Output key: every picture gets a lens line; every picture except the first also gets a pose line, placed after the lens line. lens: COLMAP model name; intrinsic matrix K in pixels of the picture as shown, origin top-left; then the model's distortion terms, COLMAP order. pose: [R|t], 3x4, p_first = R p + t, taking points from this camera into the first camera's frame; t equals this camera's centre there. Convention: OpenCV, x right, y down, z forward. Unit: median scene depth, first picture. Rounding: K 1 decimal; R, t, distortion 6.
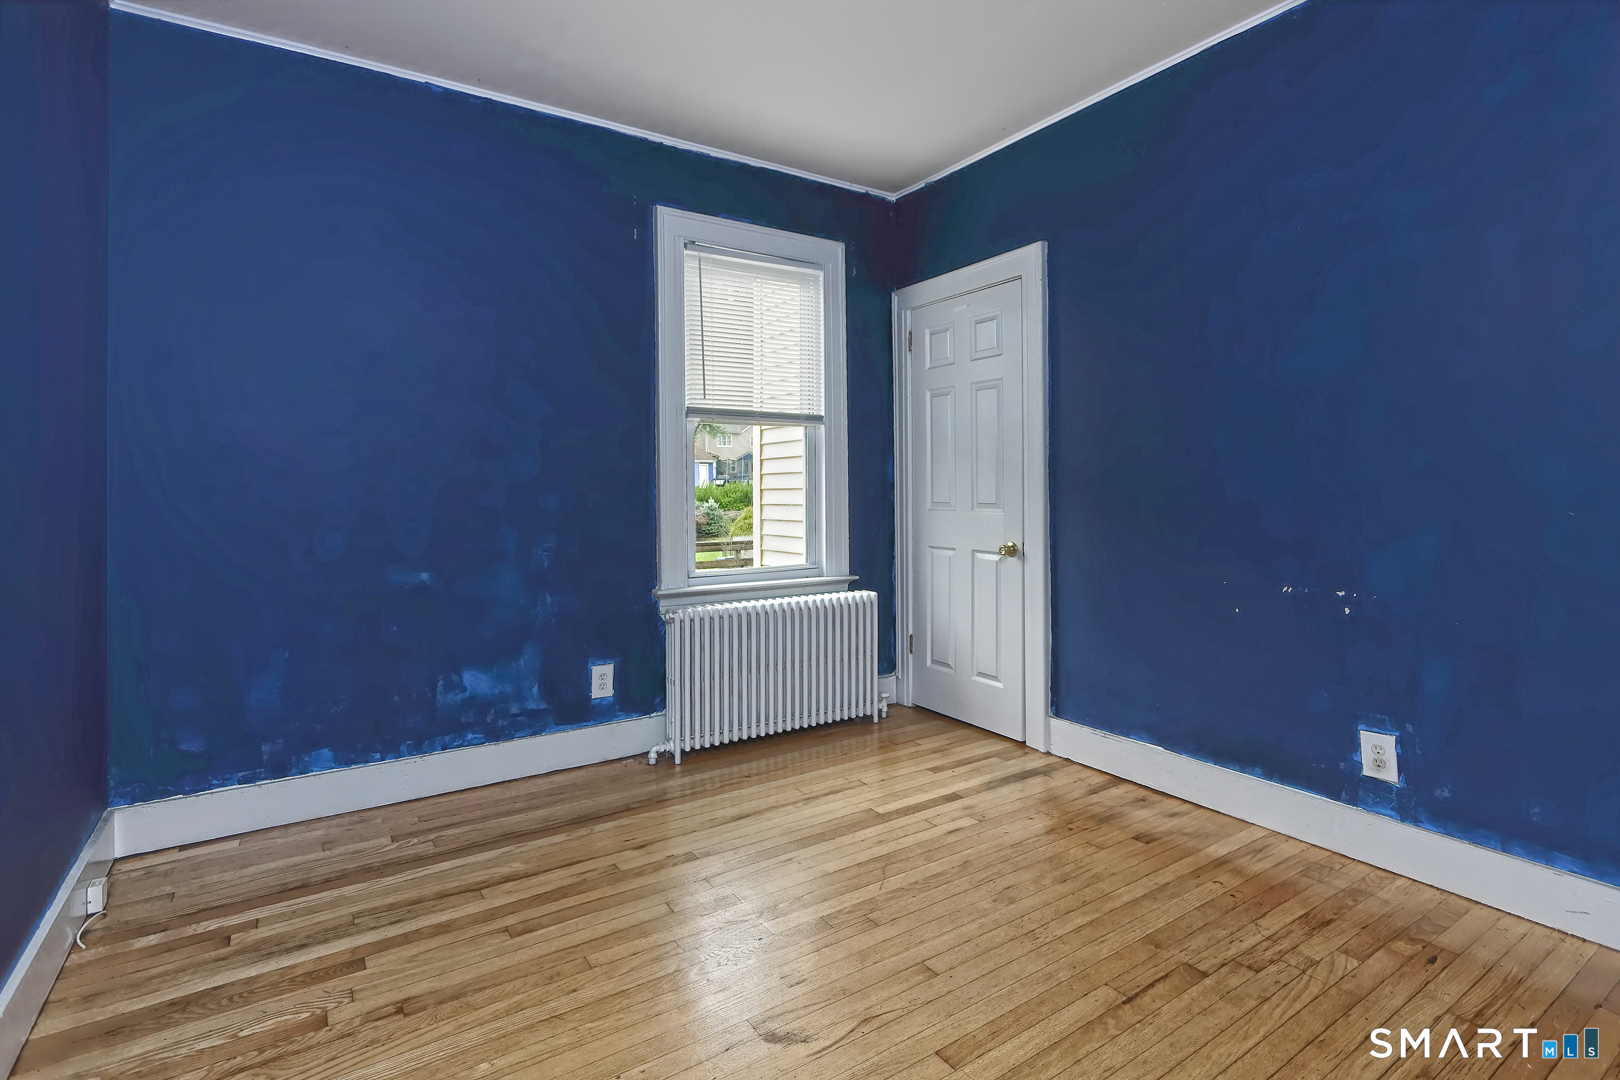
lens RADIAL K [[758.9, 0, 802.8], [0, 758.9, 487.0], [0, 0, 1]] dist [-0.002616, 0.000614]
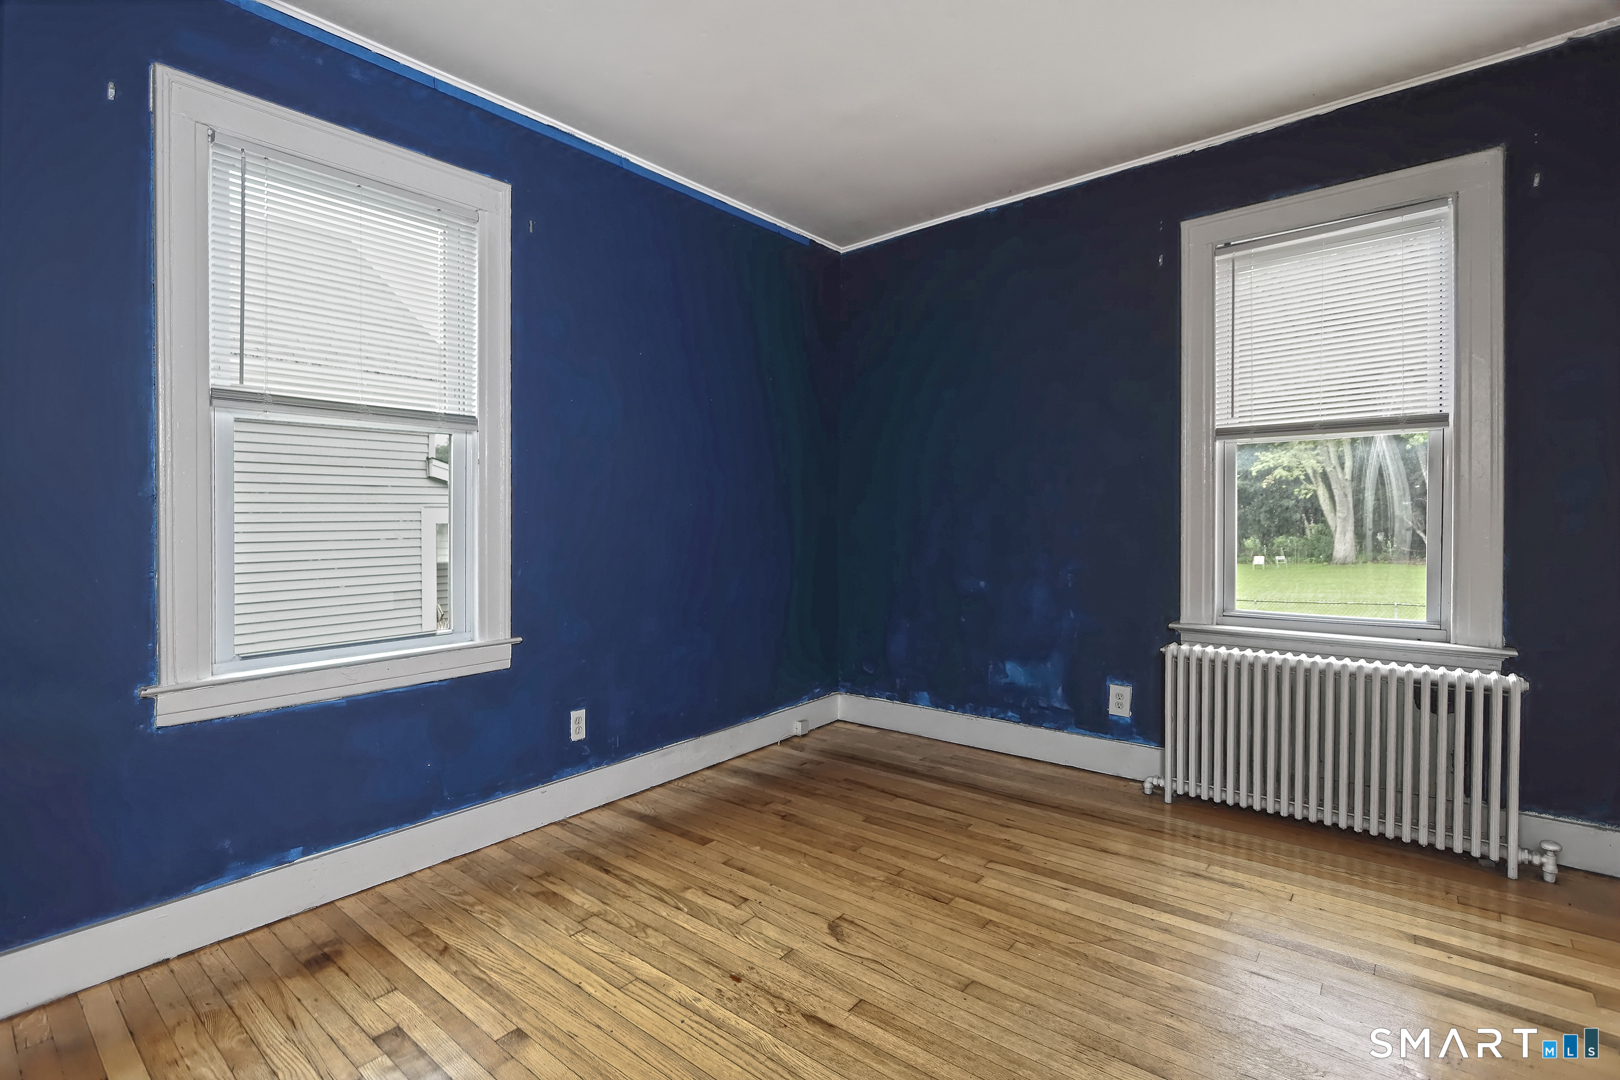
lens RADIAL K [[770.2, 0, 808.6], [0, 770.2, 513.9], [0, 0, 1]] dist [-0.001739, 0.000482]
pose [[0.301060, -0.000785, -0.953605, 0.687965], [0.012551, 0.999916, 0.003139, -0.013823], [0.953523, -0.012914, 0.301045, 0.294845]]
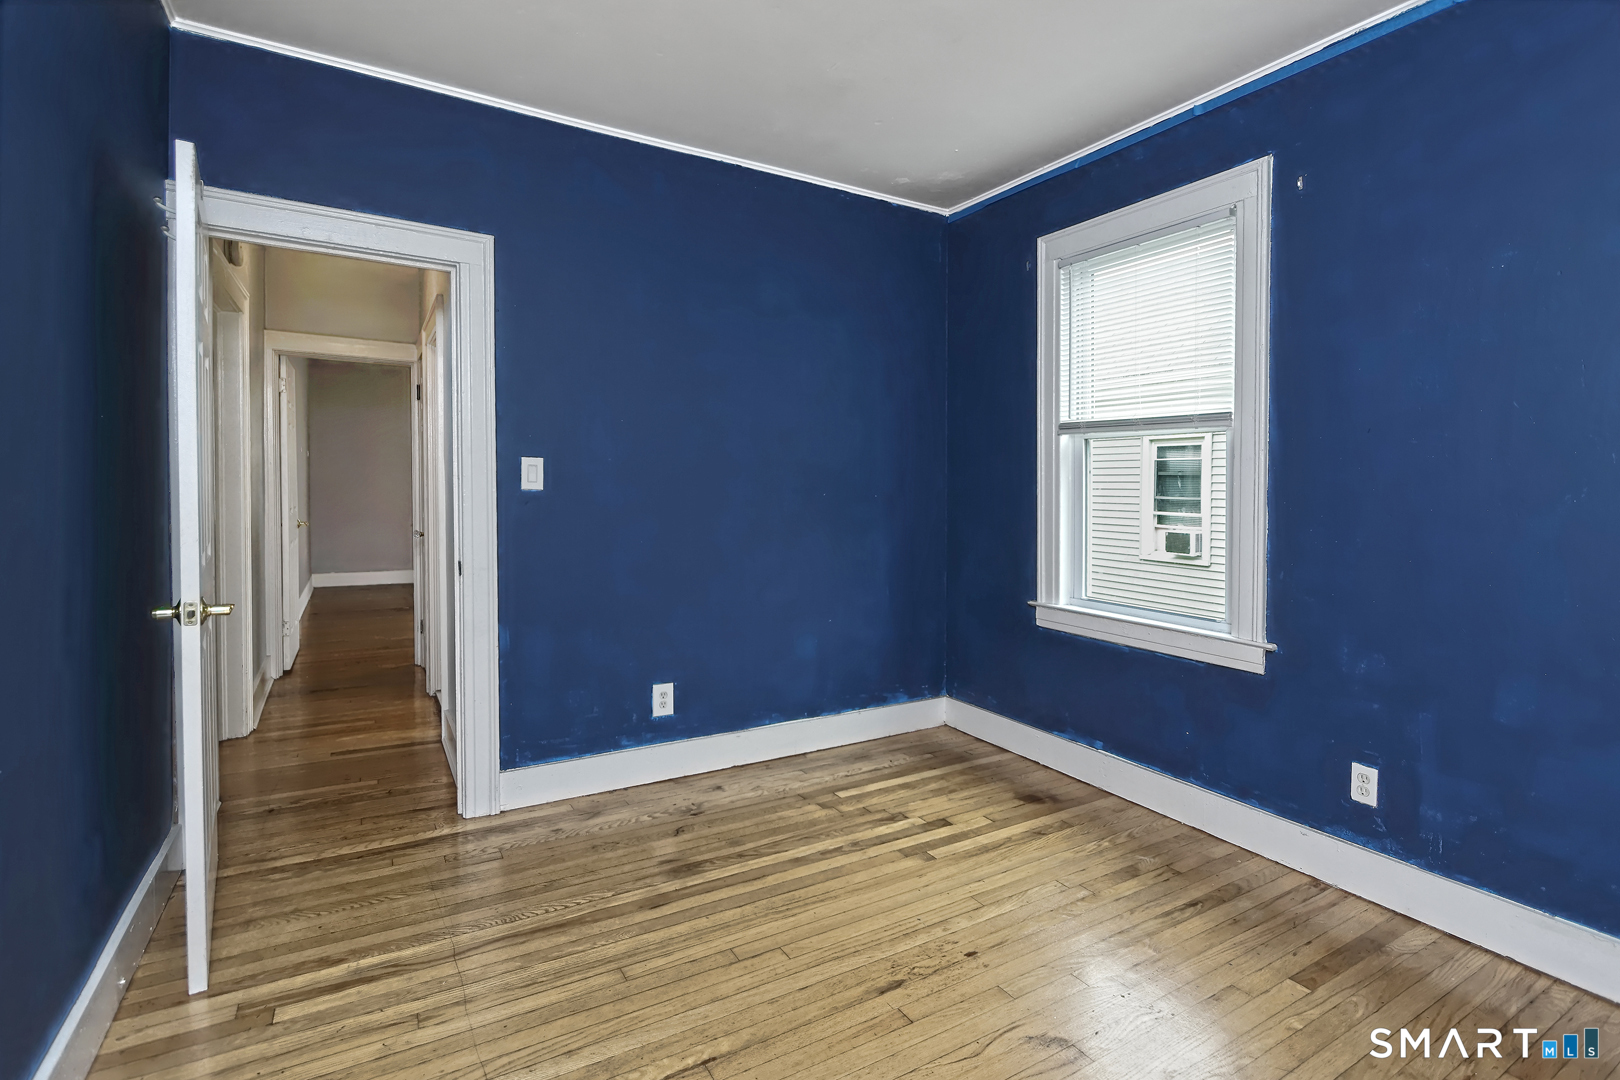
lens RADIAL K [[758.9, 0, 802.8], [0, 758.9, 487.0], [0, 0, 1]] dist [-0.002616, 0.000614]
pose [[-0.998324, -0.007809, 0.057343, 0.149449], [-0.008027, 0.999961, -0.003557, -0.034285], [-0.057313, -0.004011, -0.998348, 1.135189]]
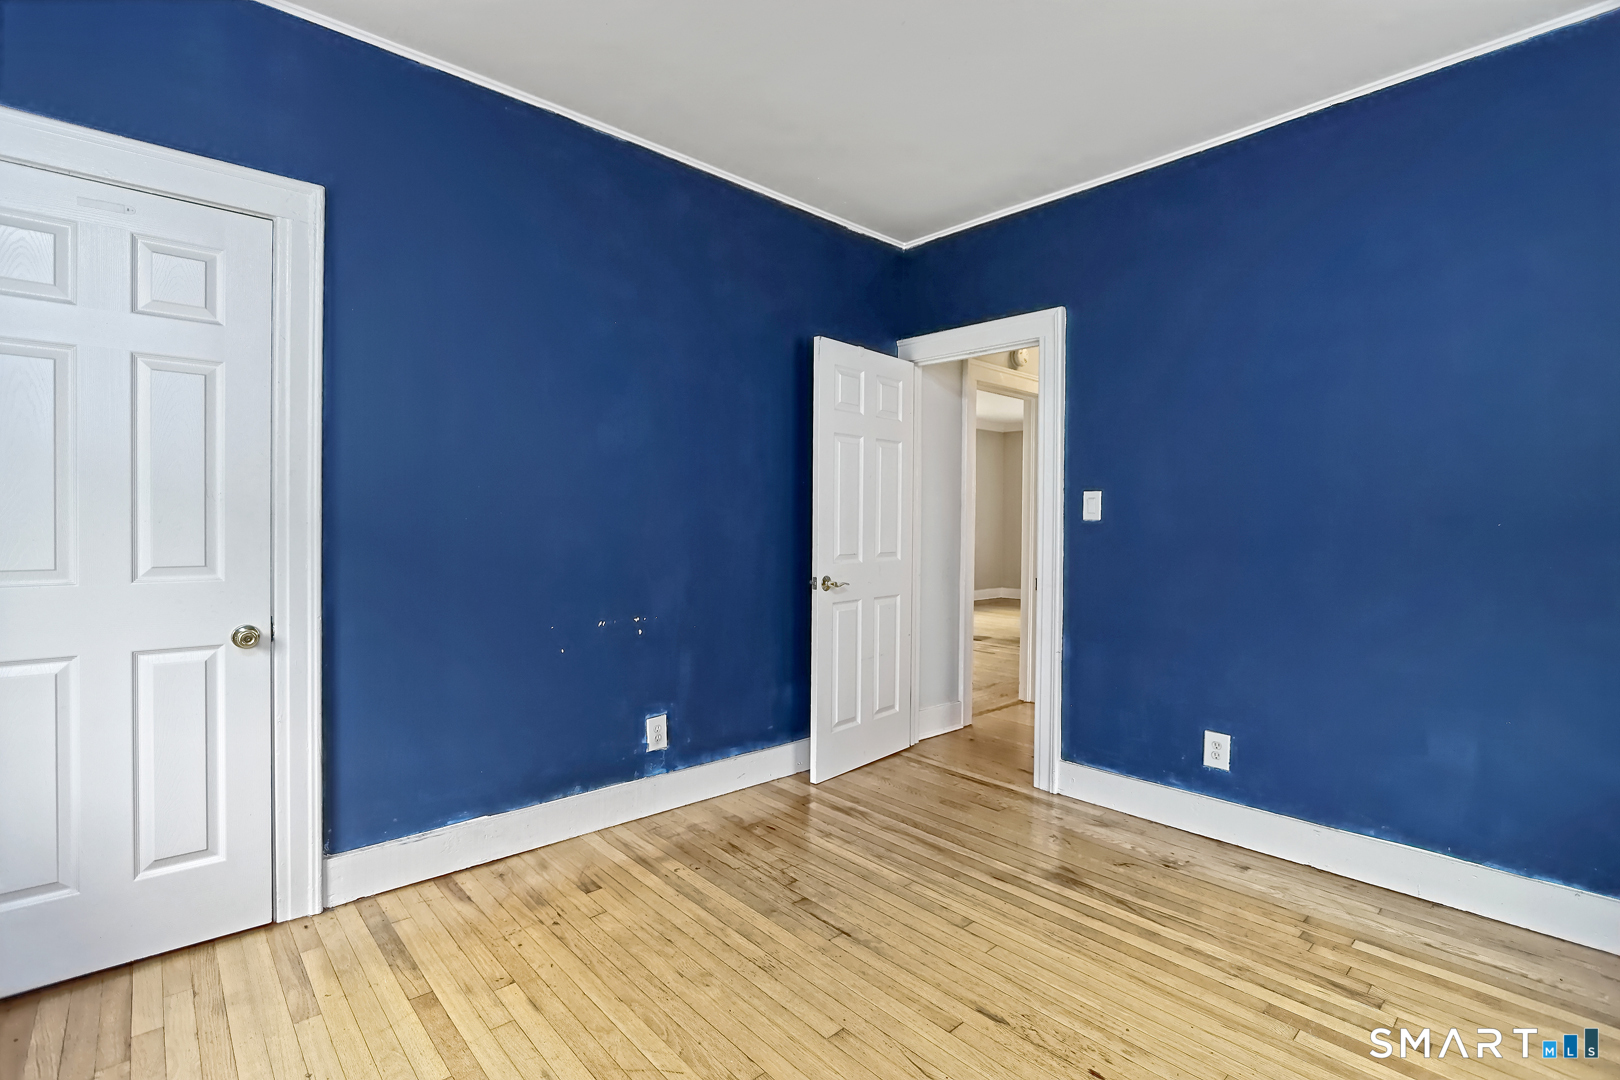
lens RADIAL K [[753.6, 0, 801.1], [0, 753.6, 537.1], [0, 0, 1]] dist [-0.001586, -0.000025]
pose [[-0.147710, -0.012903, 0.988947, -0.485173], [-0.009826, 0.999885, 0.011578, -0.014663], [-0.988982, -0.008007, -0.147820, 0.733889]]
